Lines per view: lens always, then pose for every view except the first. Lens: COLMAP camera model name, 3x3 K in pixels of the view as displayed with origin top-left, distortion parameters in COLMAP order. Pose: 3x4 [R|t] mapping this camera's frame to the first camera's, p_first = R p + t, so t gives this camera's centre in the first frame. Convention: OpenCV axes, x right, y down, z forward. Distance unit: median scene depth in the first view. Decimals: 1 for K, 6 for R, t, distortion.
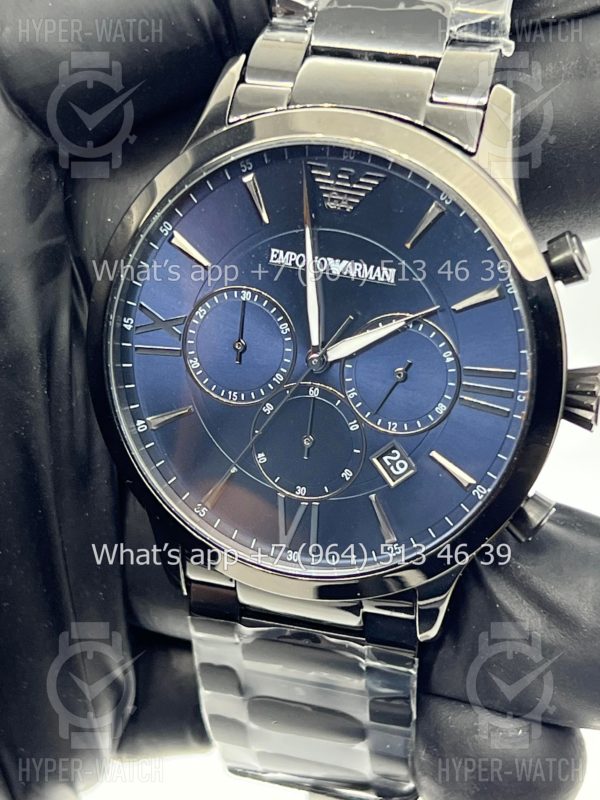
lens RADIAL K [[1936.0, 0, 311.6], [0, 1936.0, 398.8], [0, 0, 1]] dist [0.450794, 0.000000]
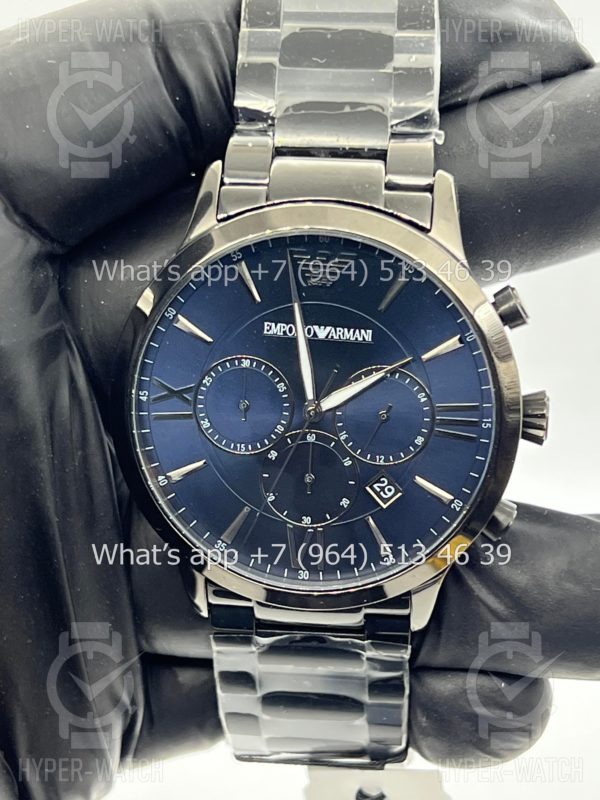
lens RADIAL K [[1936.0, 0, 299.2], [0, 1936.0, 423.1], [0, 0, 1]] dist [0.450794, 0.000000]
pose [[0.983916, -0.111554, 0.139518, -0.171711], [0.105861, 0.993241, 0.047605, -0.070047], [-0.143885, -0.032070, 0.989075, -0.179166]]
